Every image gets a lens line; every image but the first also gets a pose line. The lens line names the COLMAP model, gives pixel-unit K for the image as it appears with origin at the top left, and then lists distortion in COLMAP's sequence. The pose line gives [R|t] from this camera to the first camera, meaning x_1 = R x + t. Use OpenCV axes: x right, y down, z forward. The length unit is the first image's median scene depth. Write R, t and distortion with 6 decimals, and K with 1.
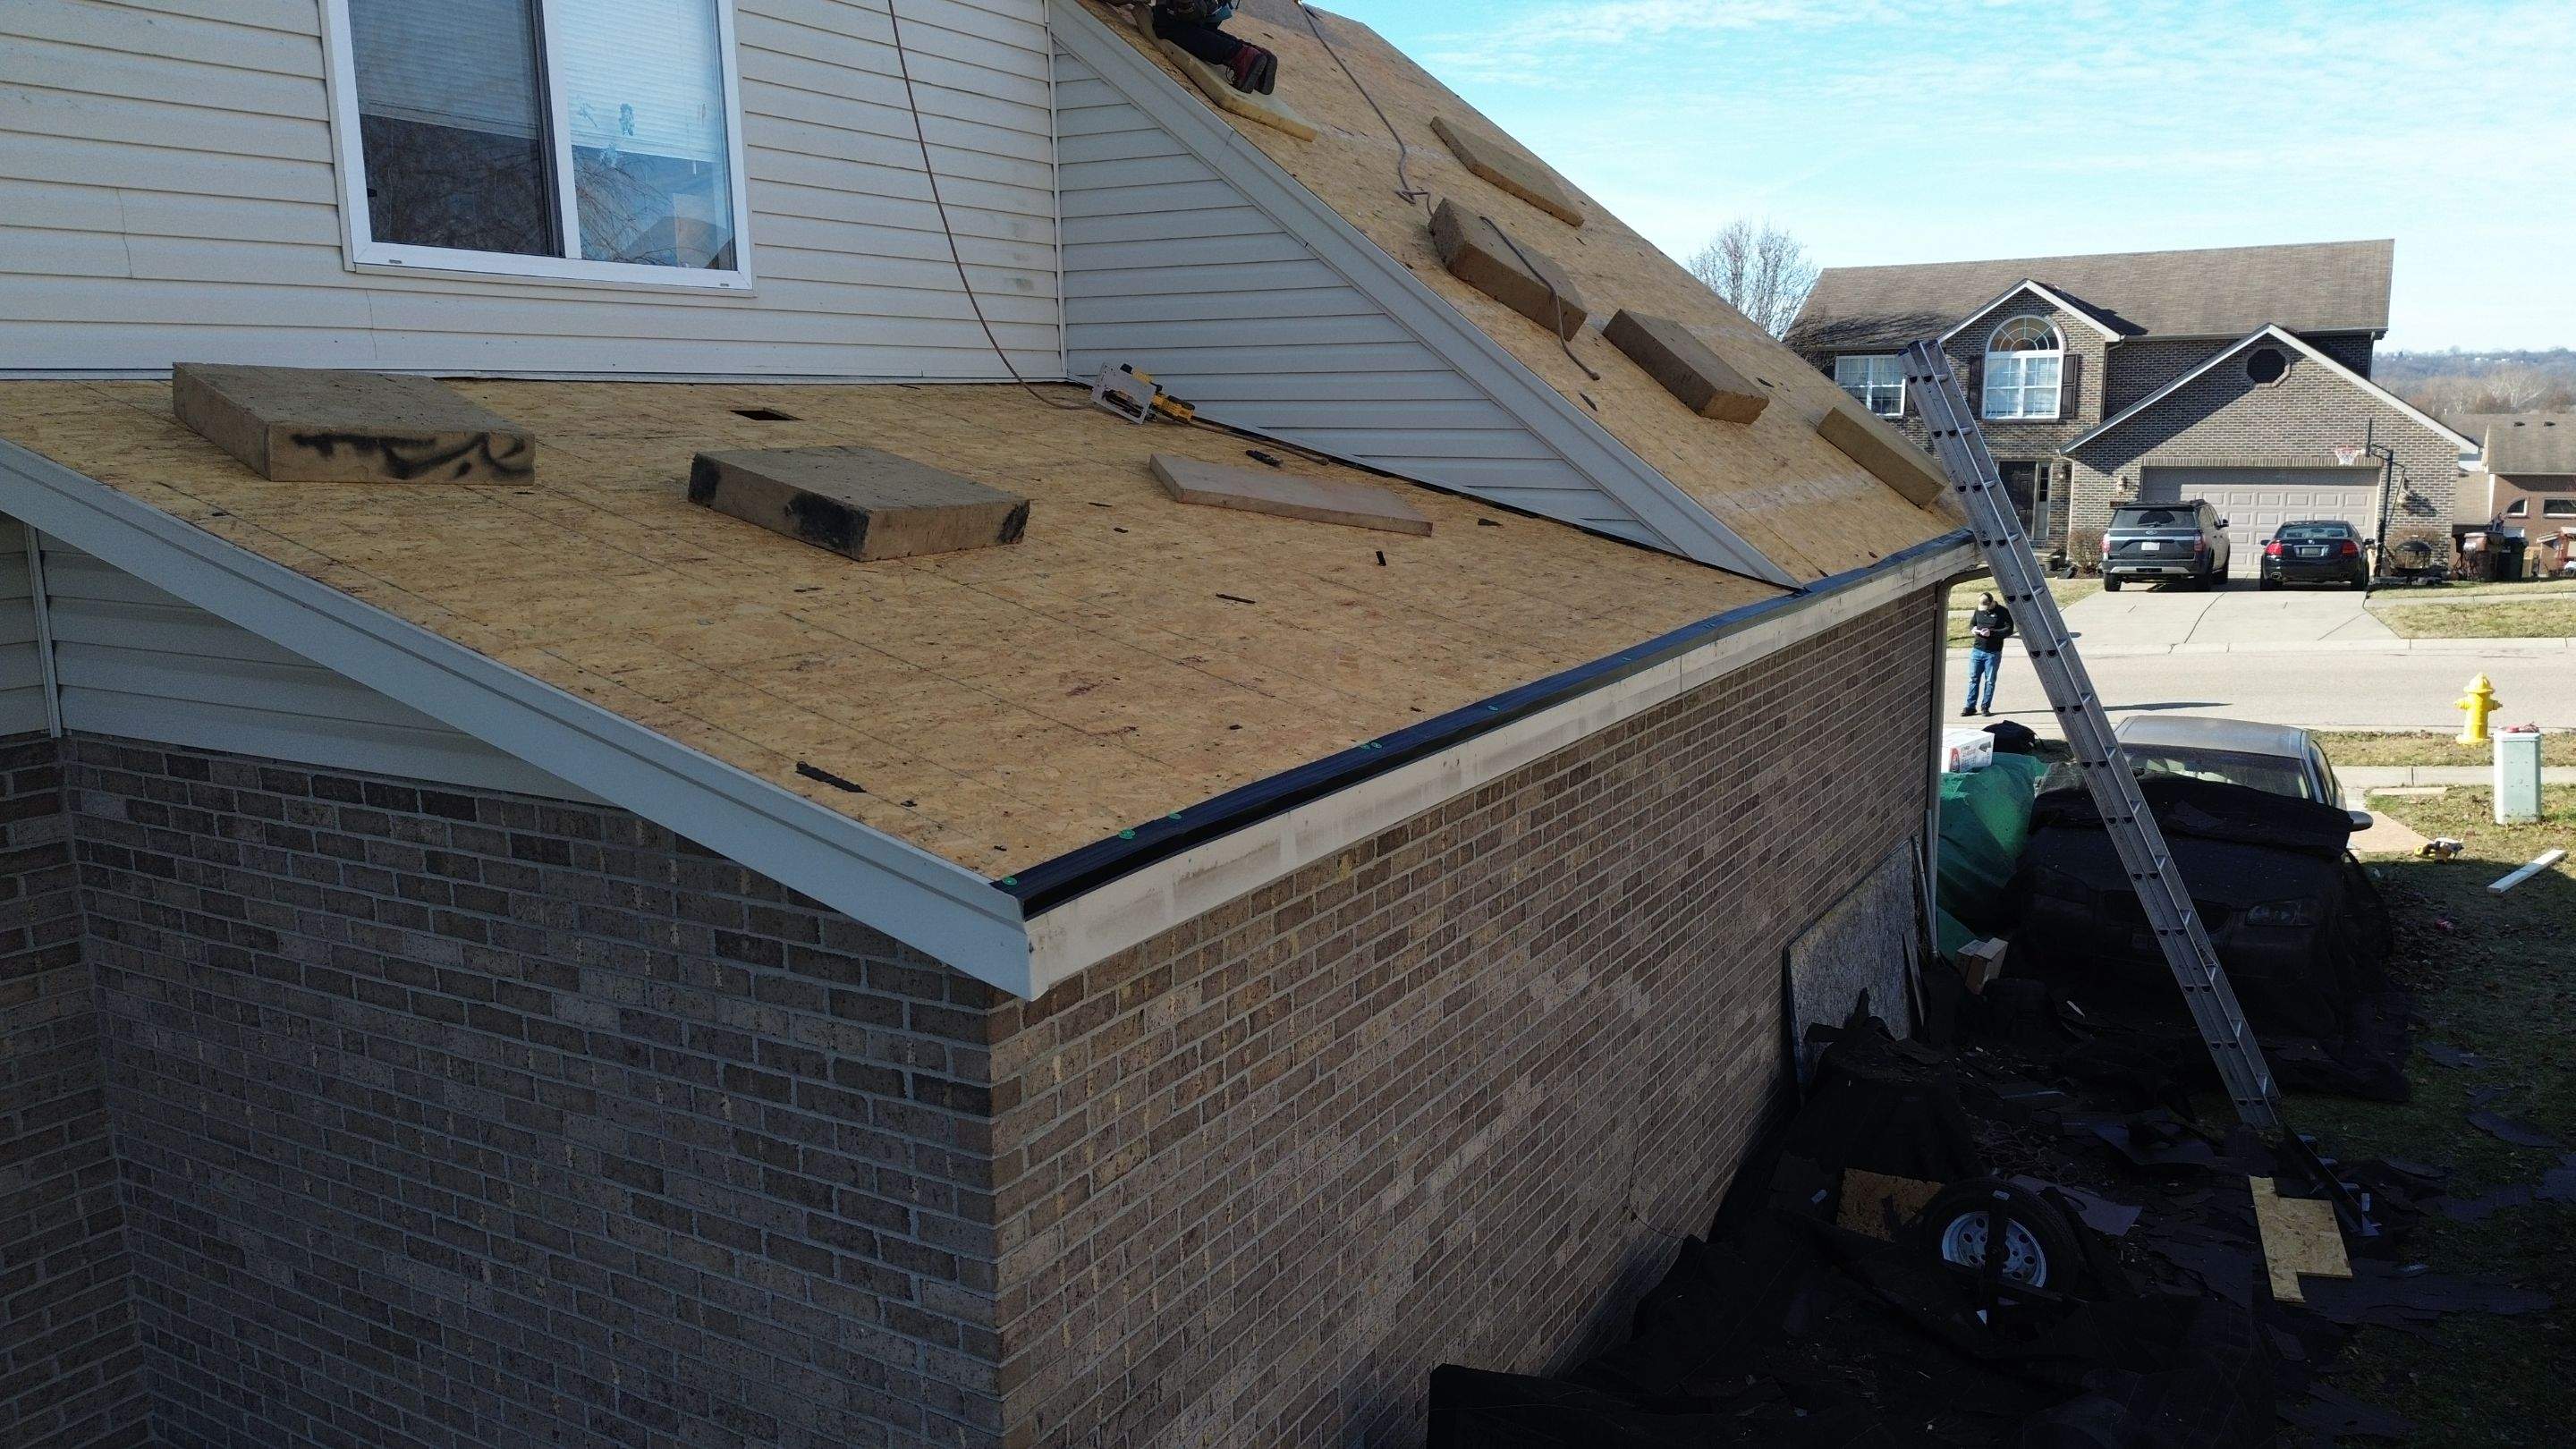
lens RADIAL K [[1818.4, 0, 1302.1], [0, 1818.4, 710.2], [0, 0, 1]] dist [0.080637, -0.068738]
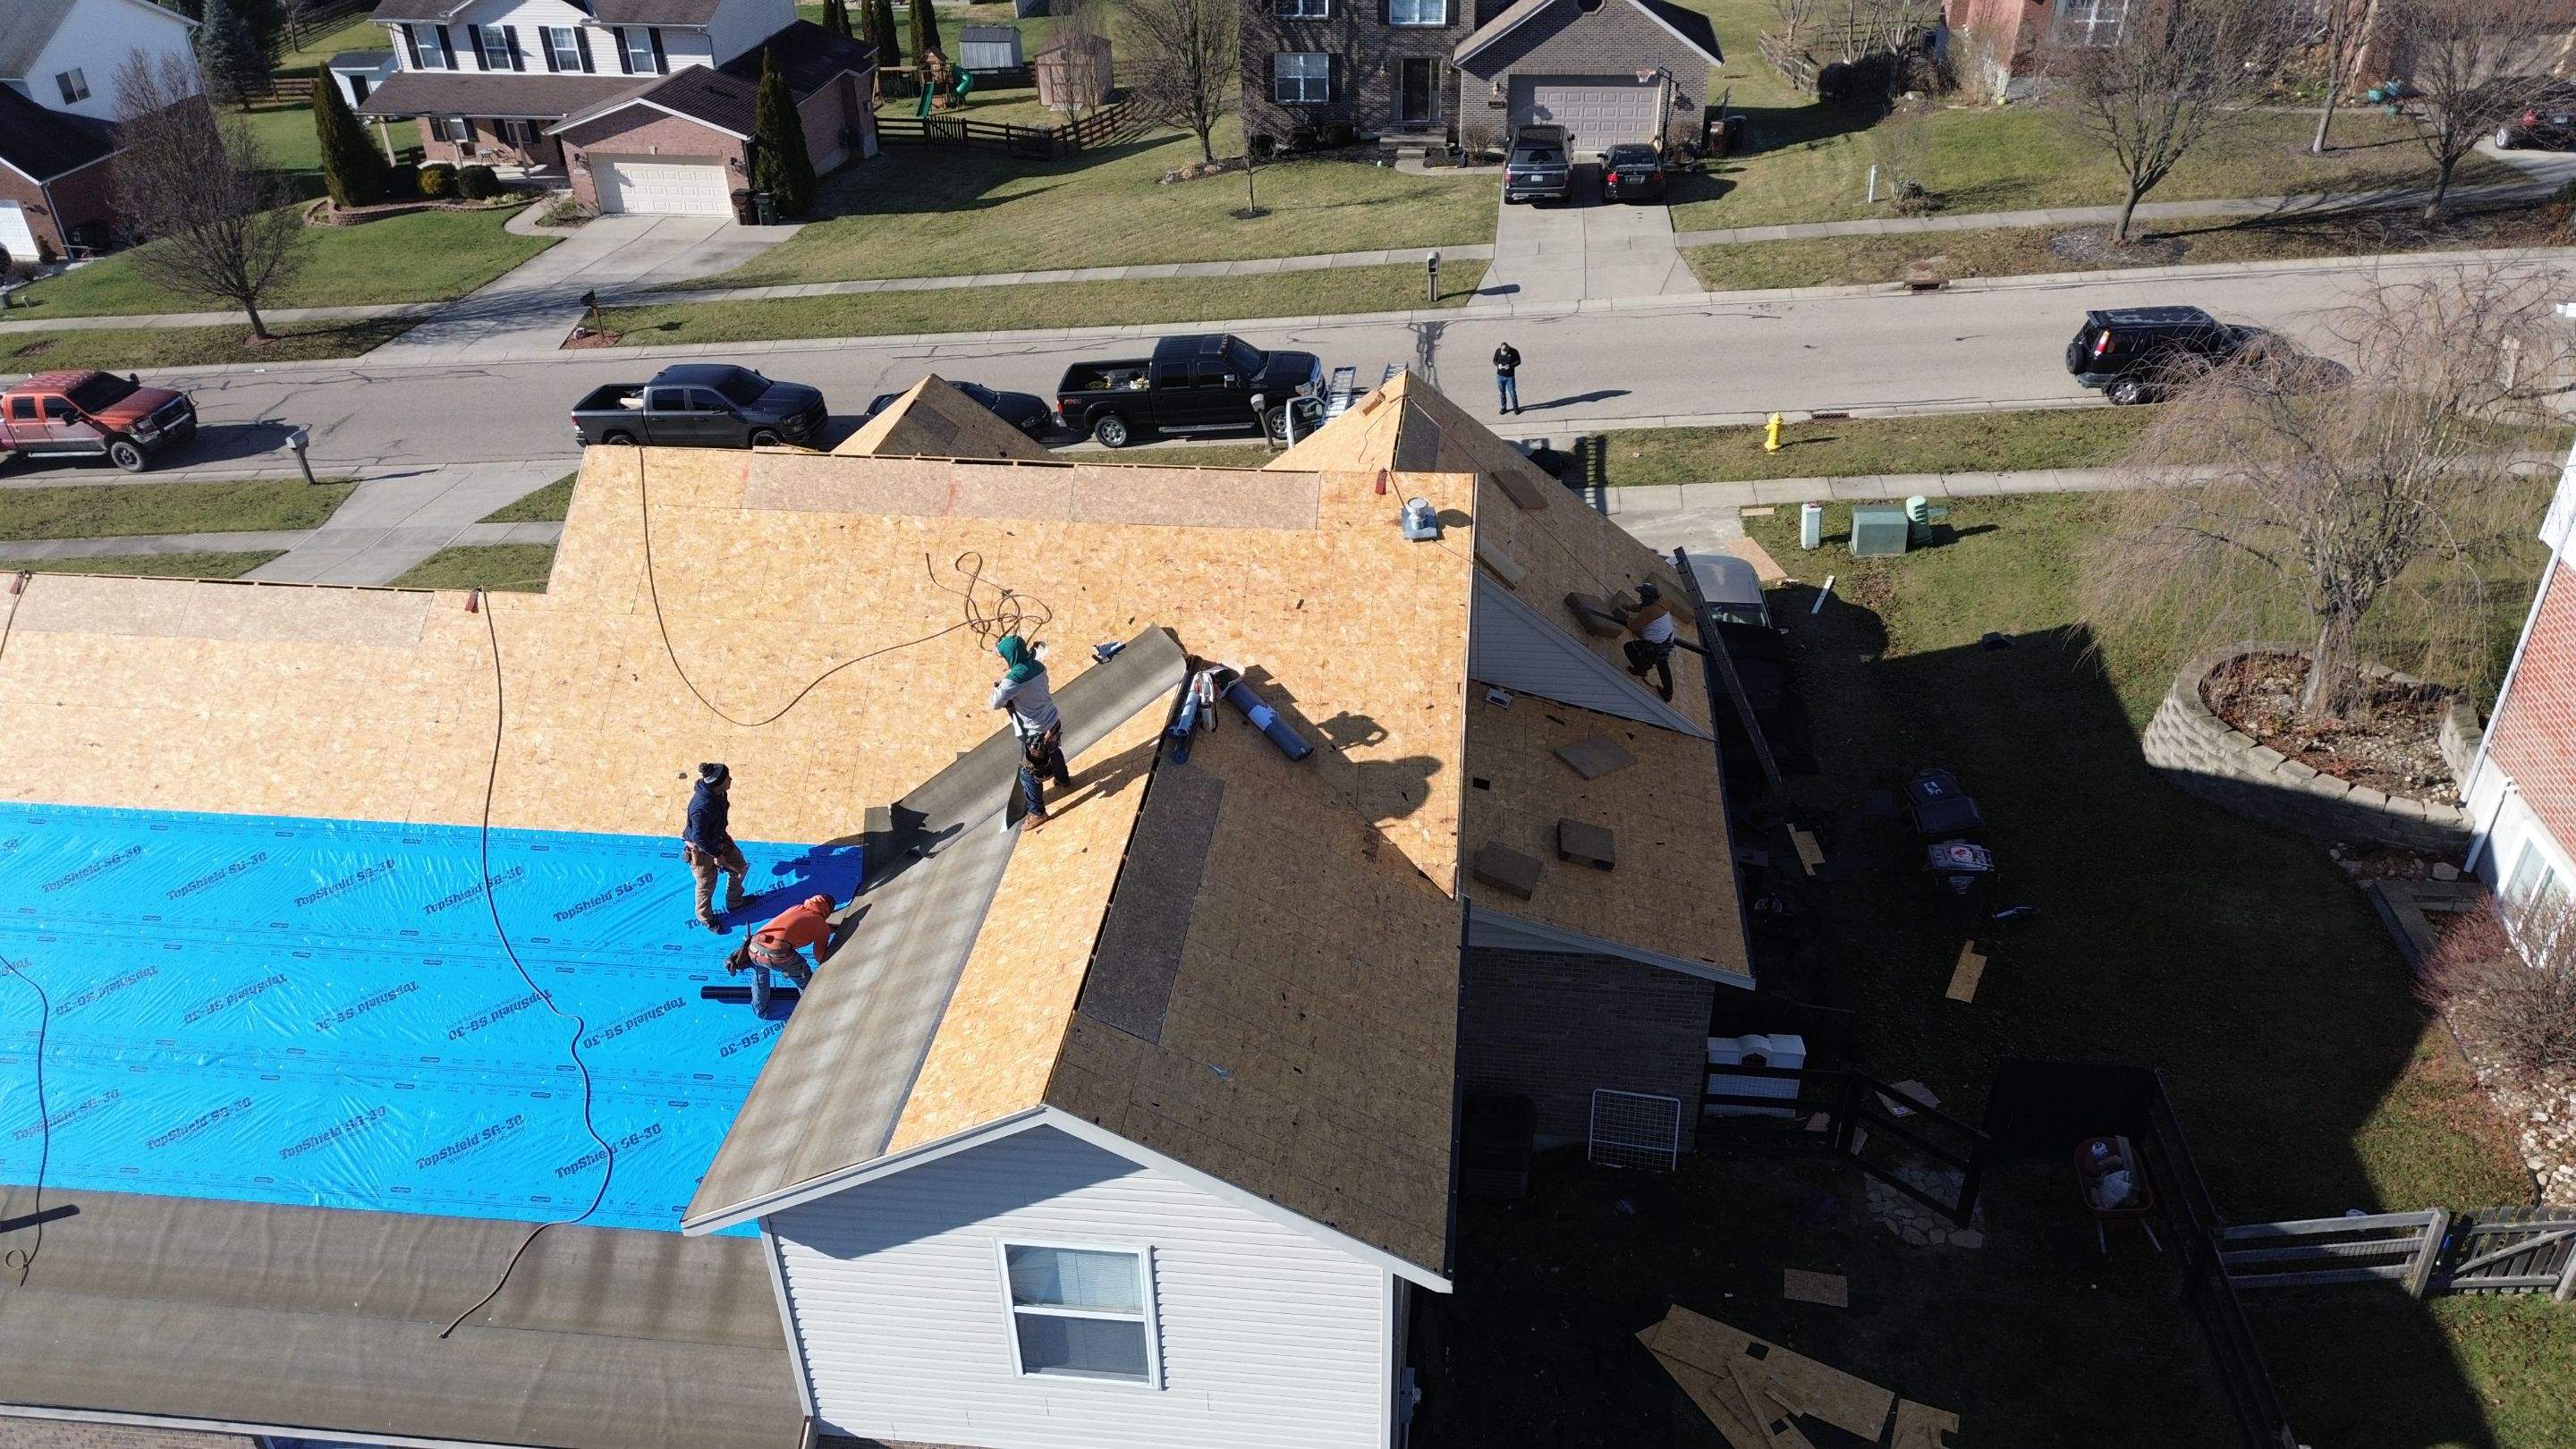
lens RADIAL K [[1818.4, 0, 1285.1], [0, 1818.4, 723.5], [0, 0, 1]] dist [0.080637, -0.068738]
pose [[0.917593, -0.215630, 0.333955, -0.283573], [0.075578, 0.919405, 0.385983, -0.261161], [-0.390270, -0.328936, 0.859937, -0.284804]]
